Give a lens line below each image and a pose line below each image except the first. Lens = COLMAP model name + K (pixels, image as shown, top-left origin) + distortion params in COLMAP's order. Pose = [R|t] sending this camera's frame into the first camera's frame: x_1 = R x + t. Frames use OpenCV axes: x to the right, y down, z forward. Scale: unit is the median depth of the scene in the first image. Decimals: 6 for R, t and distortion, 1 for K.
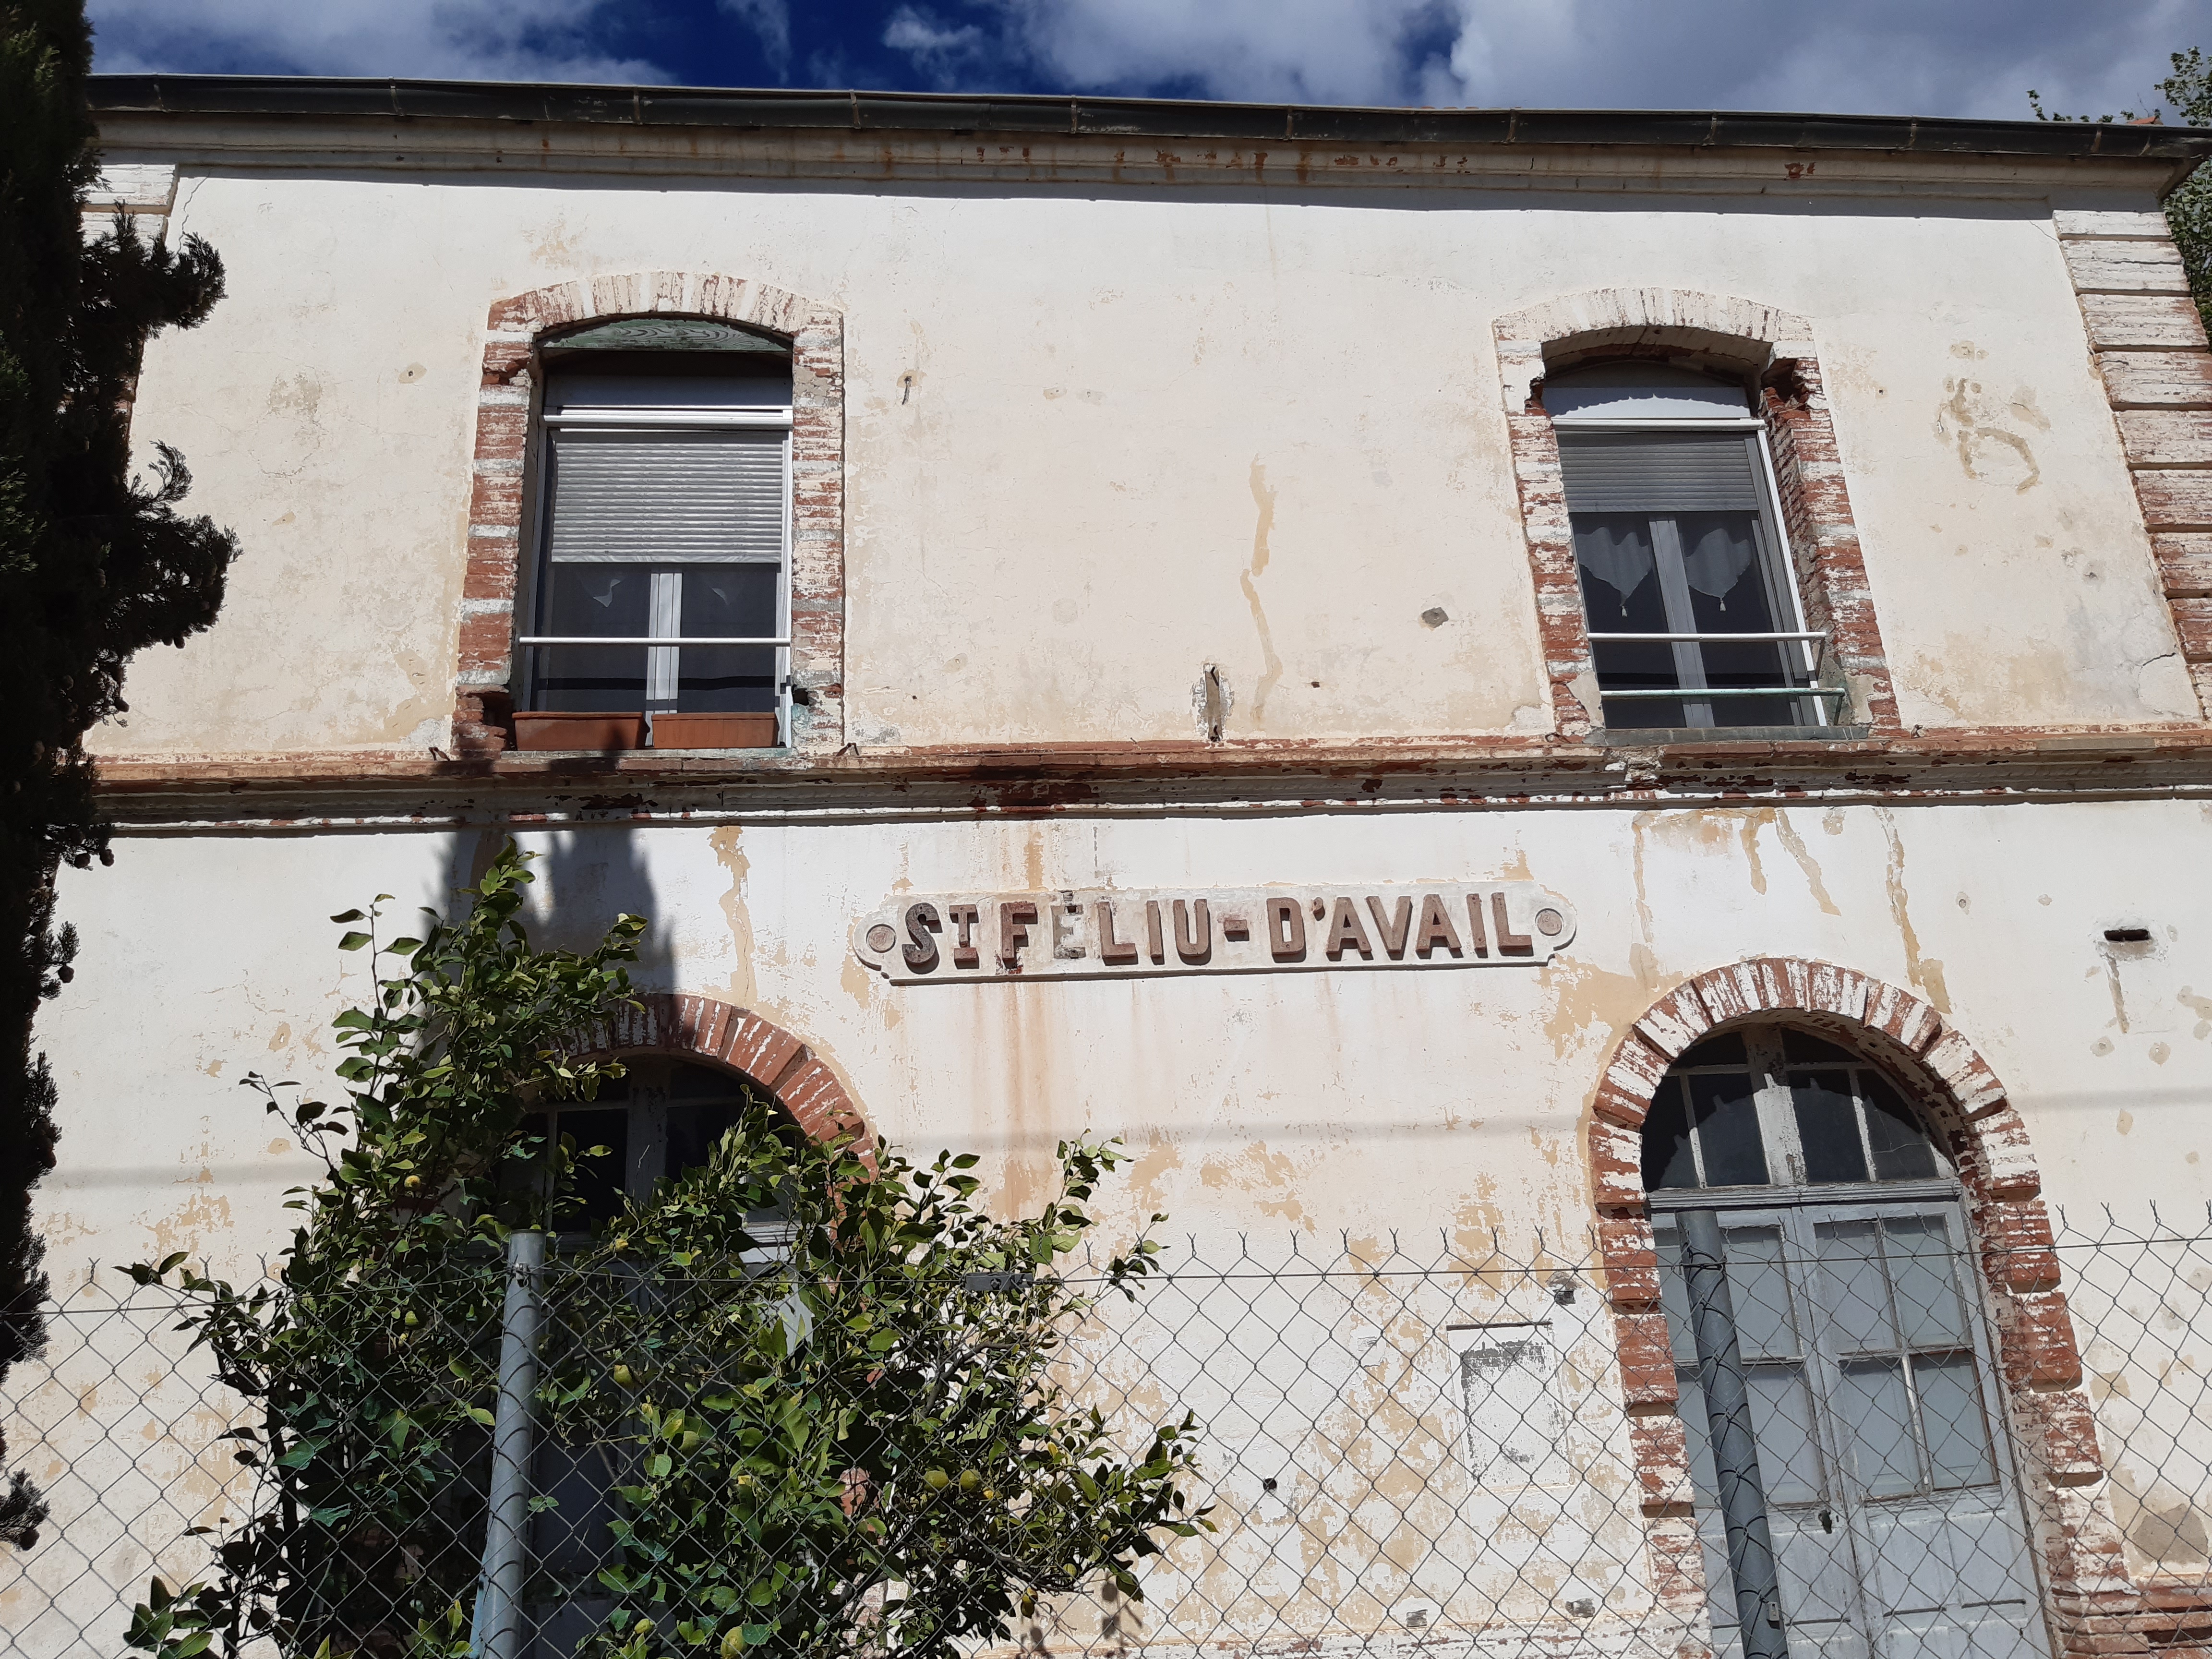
lens RADIAL K [[1702.5, 0, 1097.5], [0, 1702.5, 805.5], [0, 0, 1]] dist [0.091330, -0.170903]
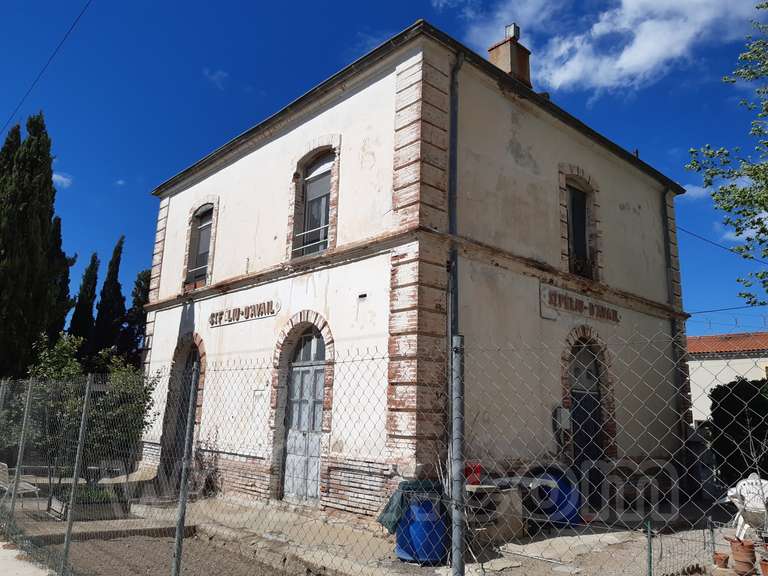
lens RADIAL K [[591.1, 0, 381.1], [0, 591.1, 279.7], [0, 0, 1]] dist [0.091330, -0.170903]
pose [[0.606668, -0.108412, -0.787529, 1.663200], [0.215319, 0.976035, 0.031507, 0.008562], [0.765240, -0.188684, 0.615472, 0.237605]]
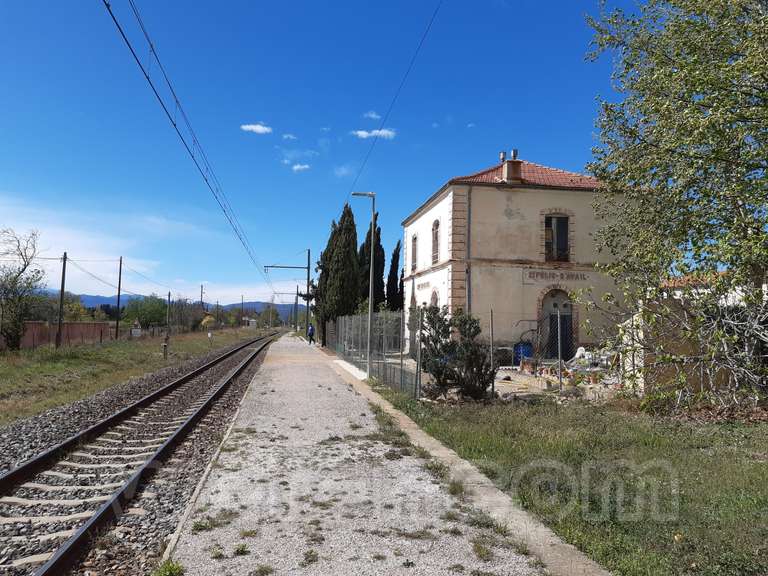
lens RADIAL K [[591.1, 0, 381.1], [0, 591.1, 279.7], [0, 0, 1]] dist [0.091330, -0.170903]
pose [[0.073748, -0.025111, -0.996961, 4.137291], [0.324925, 0.945740, 0.000215, -0.064238], [0.942860, -0.323953, 0.077906, 0.376738]]
